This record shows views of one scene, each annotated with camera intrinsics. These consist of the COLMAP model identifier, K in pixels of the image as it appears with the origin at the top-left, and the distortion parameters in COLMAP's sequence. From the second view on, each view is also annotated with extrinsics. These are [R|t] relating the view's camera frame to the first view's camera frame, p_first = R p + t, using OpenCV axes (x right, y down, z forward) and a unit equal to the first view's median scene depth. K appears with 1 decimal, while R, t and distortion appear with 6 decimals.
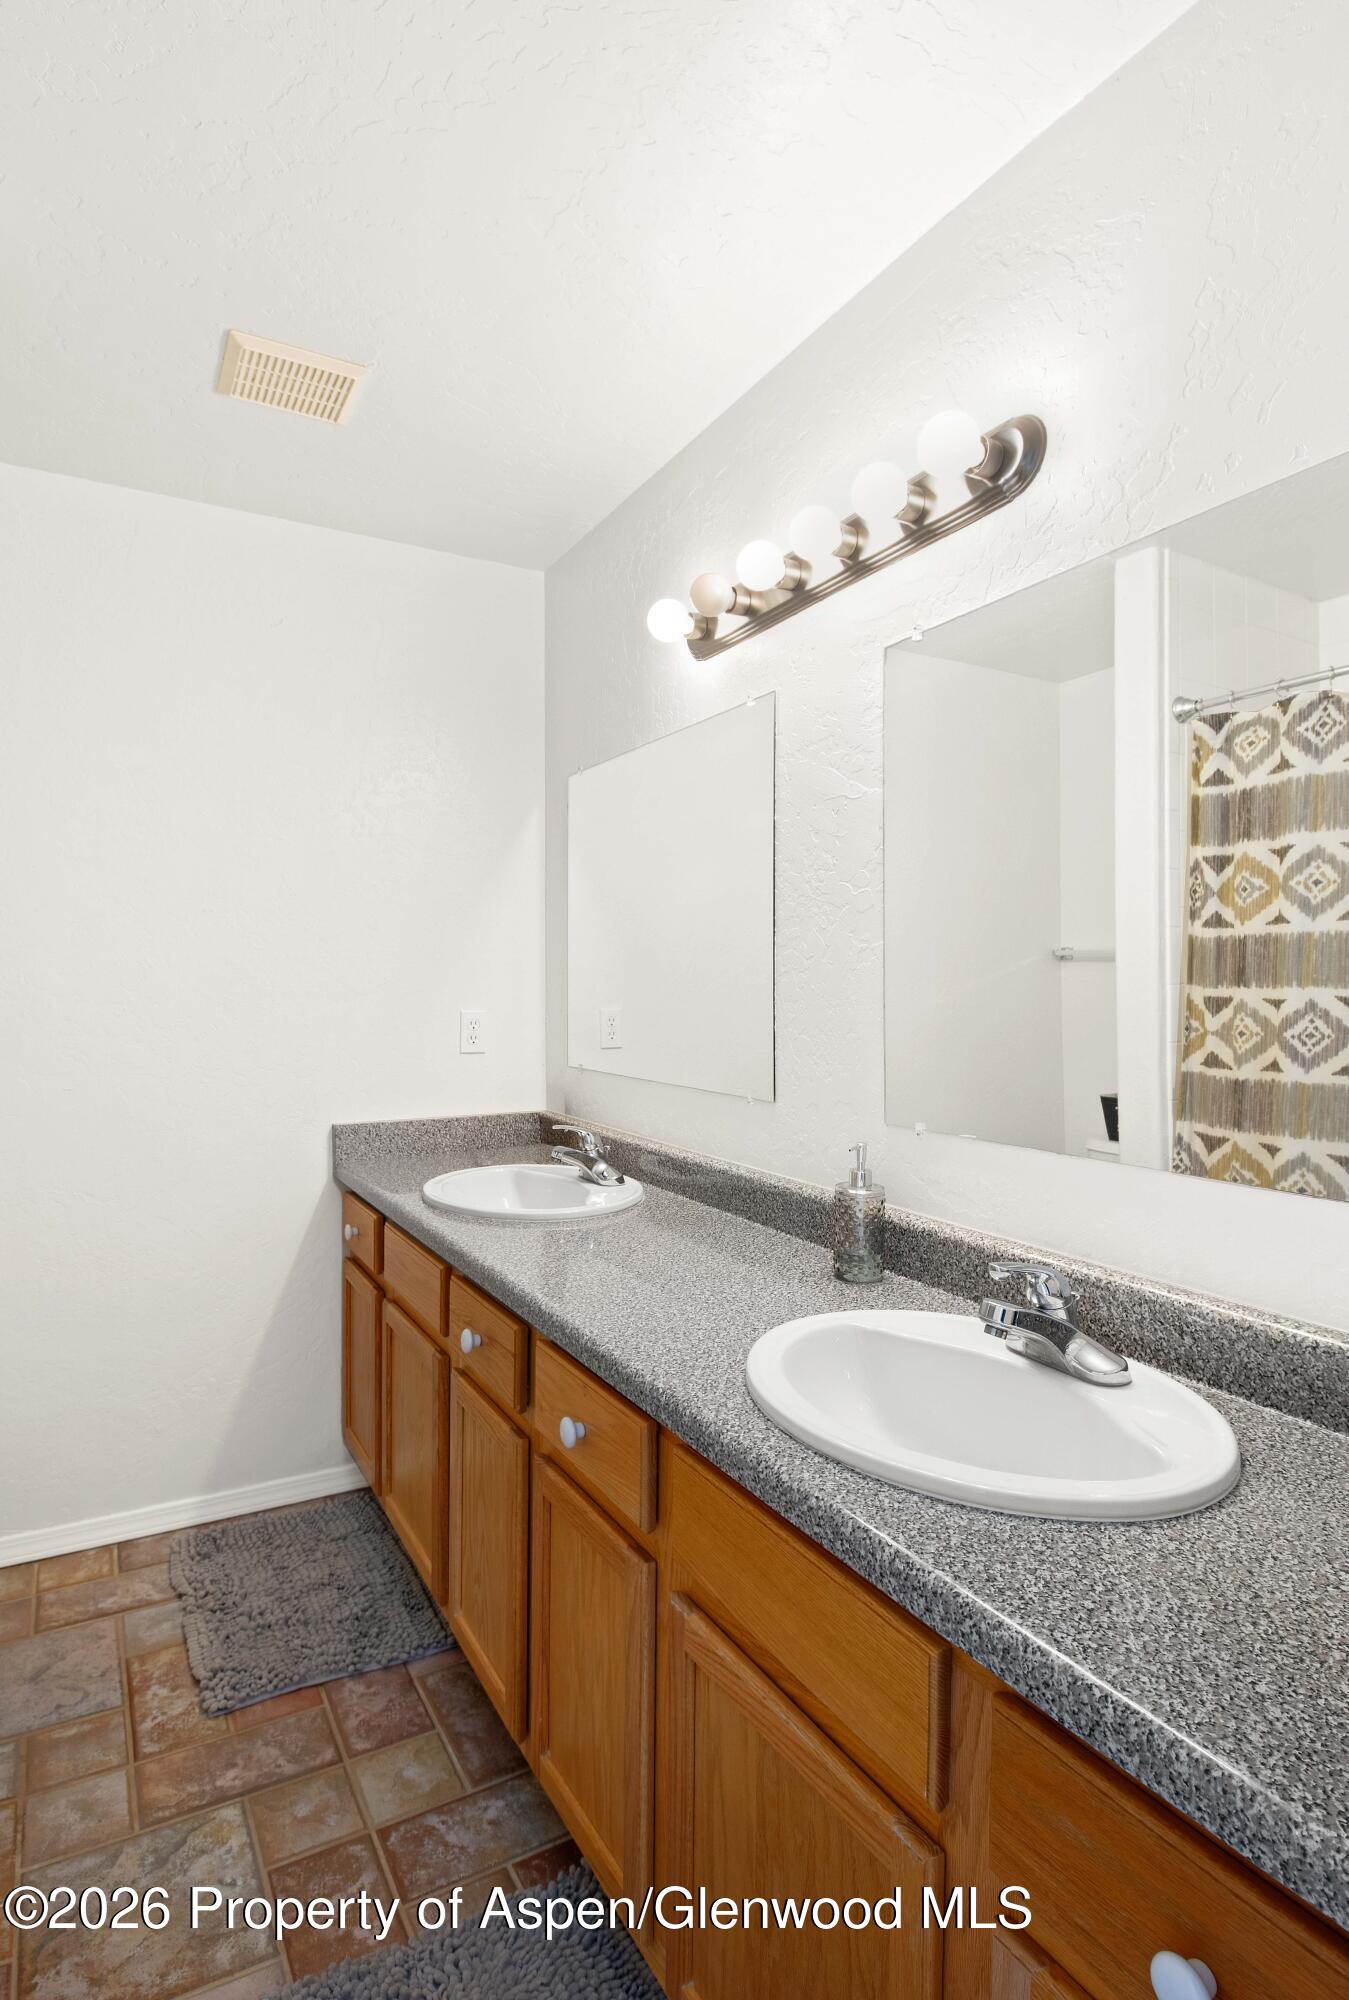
lens RADIAL K [[980.2, 0, 677.1], [0, 980.2, 989.6], [0, 0, 1]] dist [0.009782, -0.006028]
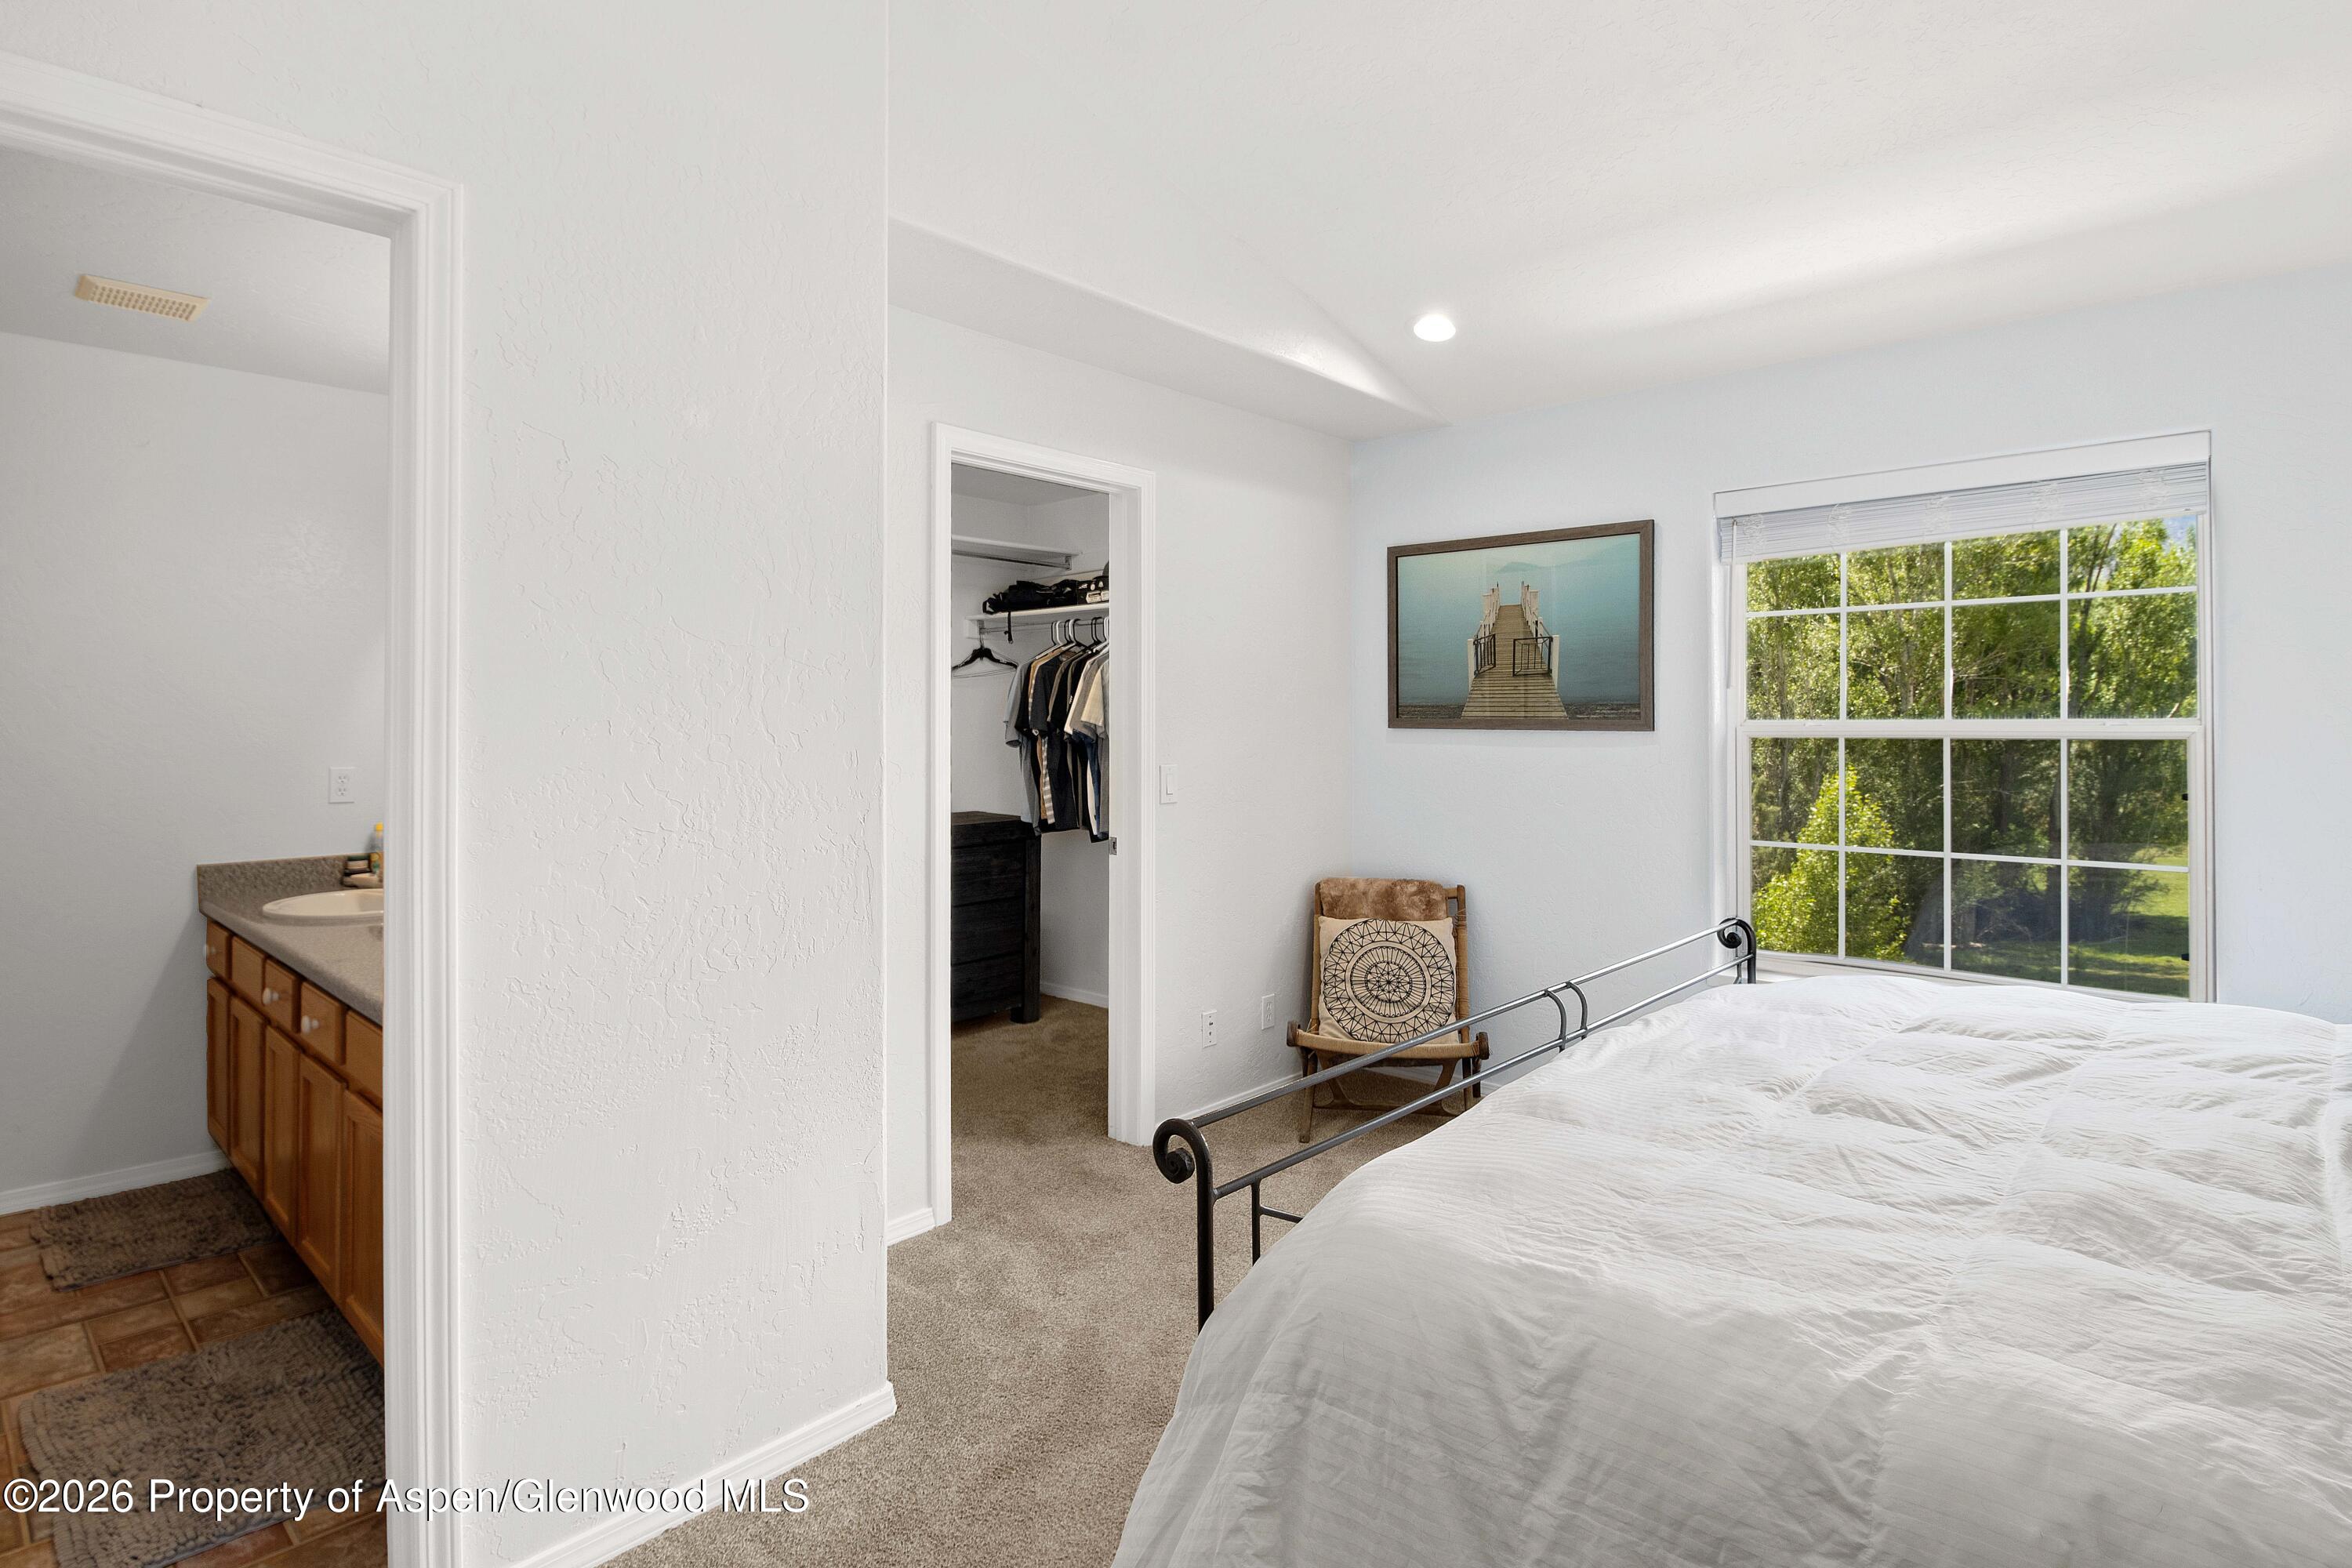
lens RADIAL K [[1152.7, 0, 1129.6], [0, 1152.7, 709.1], [0, 0, 1]] dist [0.009782, -0.006028]
pose [[0.965077, -0.003228, 0.261948, 0.439992], [0.007197, 0.999873, -0.014195, -0.029838], [-0.261869, 0.015584, 0.964978, -0.774225]]
